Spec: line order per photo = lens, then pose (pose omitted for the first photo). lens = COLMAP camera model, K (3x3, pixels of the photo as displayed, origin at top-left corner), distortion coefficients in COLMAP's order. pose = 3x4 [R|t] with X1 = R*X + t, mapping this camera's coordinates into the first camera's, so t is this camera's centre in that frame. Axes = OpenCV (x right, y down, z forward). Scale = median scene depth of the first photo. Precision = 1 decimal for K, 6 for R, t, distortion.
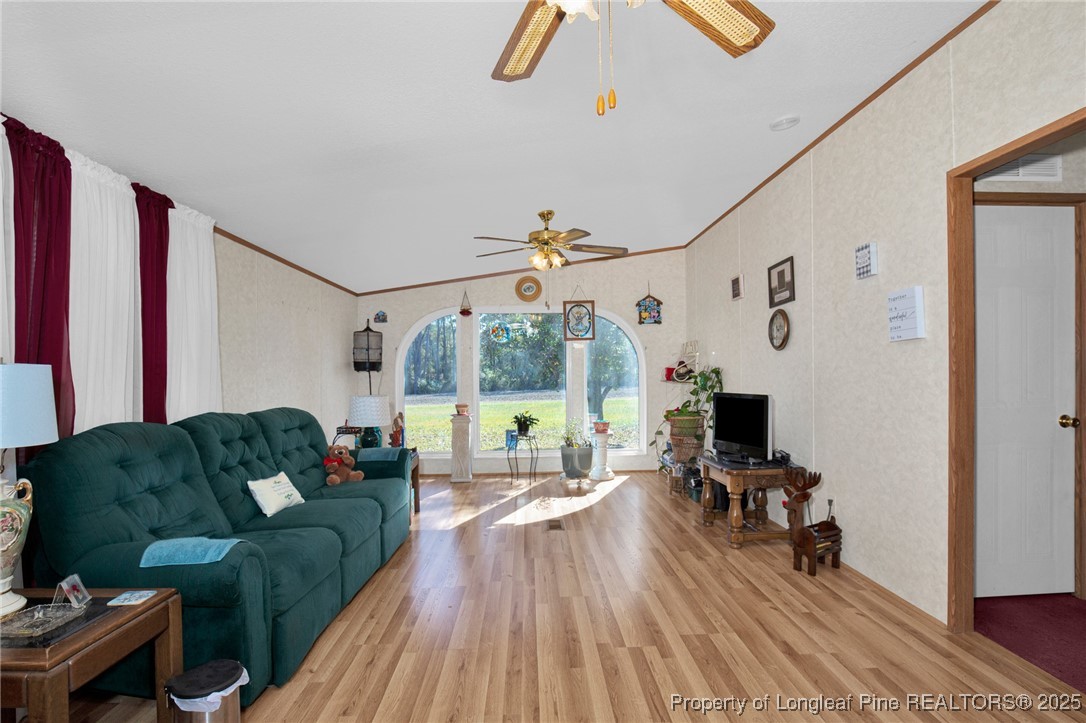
lens RADIAL K [[540.7, 0, 547.1], [0, 540.7, 364.3], [0, 0, 1]] dist [-0.015204, -0.001936]
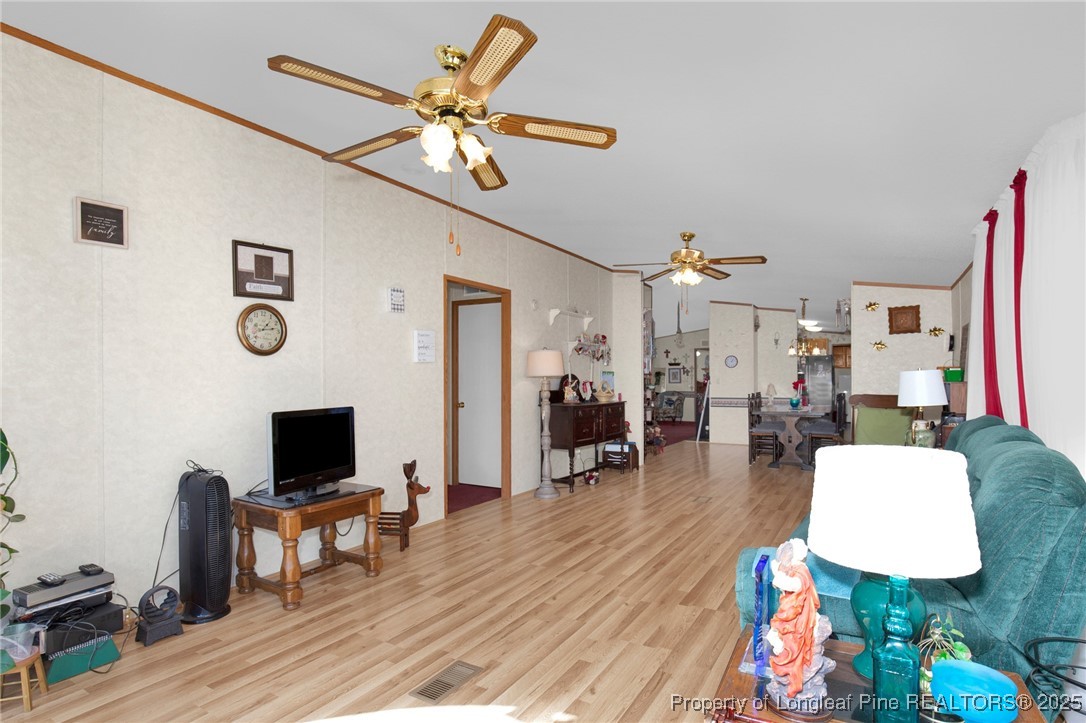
lens RADIAL K [[540.7, 0, 556.0], [0, 540.7, 399.8], [0, 0, 1]] dist [-0.015204, -0.001936]
pose [[-0.842569, -0.005574, 0.538559, -0.477500], [0.005919, 0.999790, 0.019608, 0.034048], [-0.538555, 0.019709, -0.842360, 1.913196]]
